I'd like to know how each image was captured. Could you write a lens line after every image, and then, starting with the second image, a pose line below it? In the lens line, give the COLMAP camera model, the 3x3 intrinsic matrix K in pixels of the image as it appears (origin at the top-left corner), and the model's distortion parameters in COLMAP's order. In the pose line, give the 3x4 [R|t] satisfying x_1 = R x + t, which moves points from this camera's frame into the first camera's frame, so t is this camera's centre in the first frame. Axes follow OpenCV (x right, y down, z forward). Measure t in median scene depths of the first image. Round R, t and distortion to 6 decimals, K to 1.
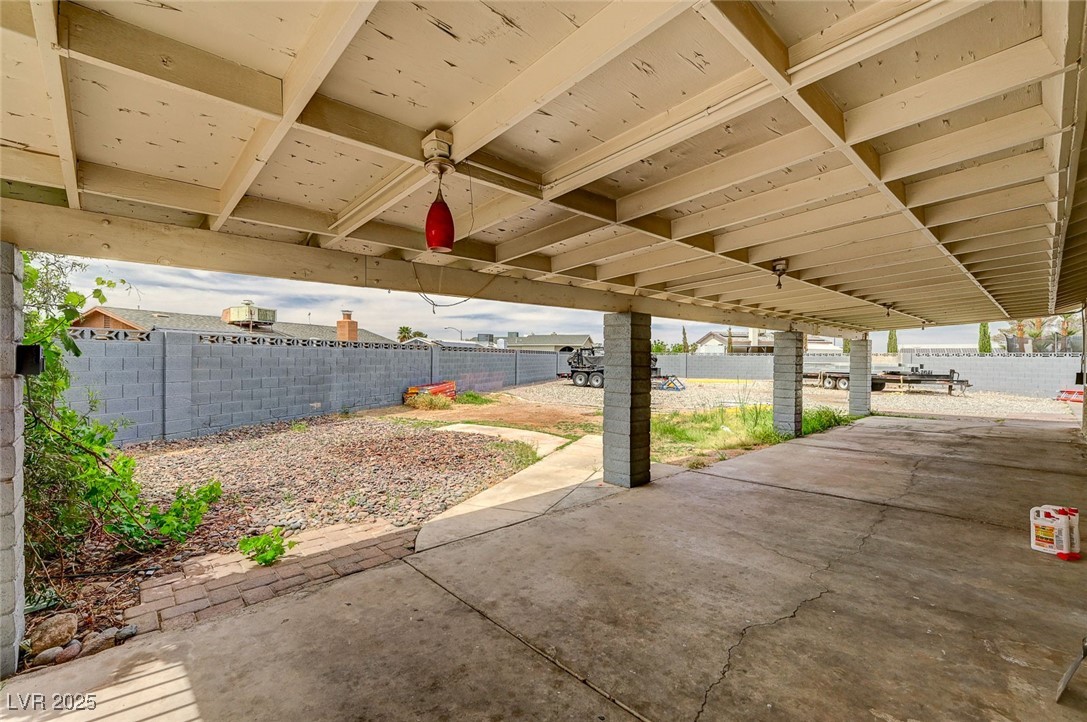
lens RADIAL K [[462.2, 0, 540.8], [0, 462.2, 361.5], [0, 0, 1]] dist [0.008658, 0.000001]
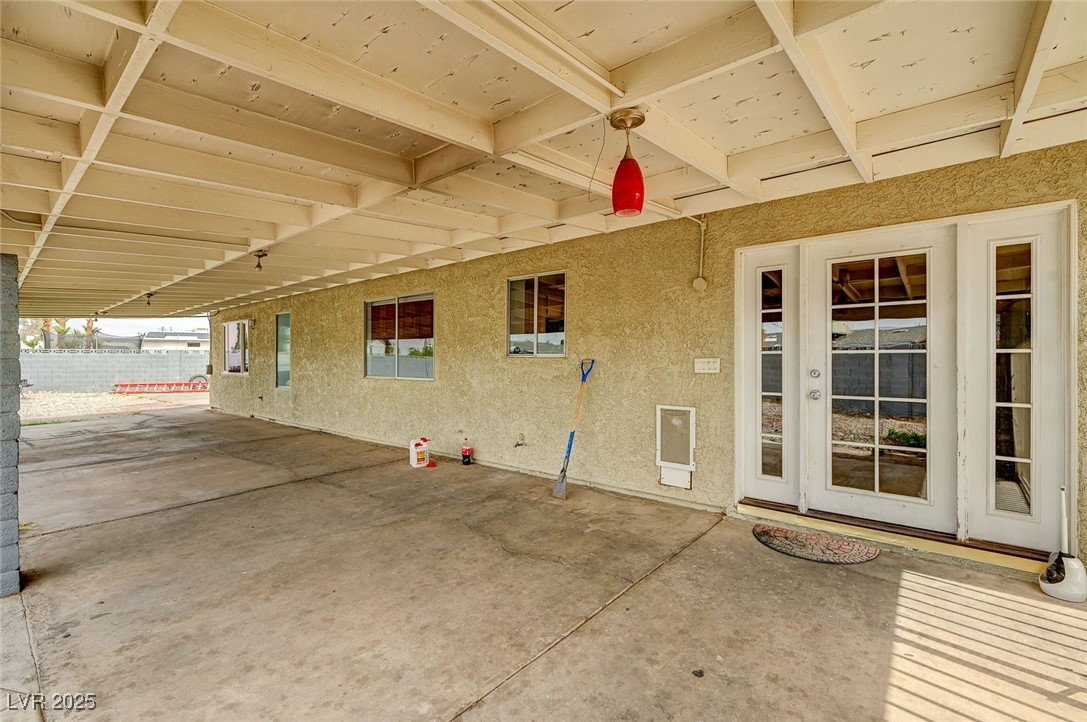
lens RADIAL K [[489.5, 0, 541.0], [0, 489.5, 360.2], [0, 0, 1]] dist [0.009413, 0.000669]
pose [[-0.116080, -0.005843, 0.993223, -0.620341], [0.005696, 0.999962, 0.006548, 0.019937], [-0.993223, 0.006417, -0.116043, 0.704719]]
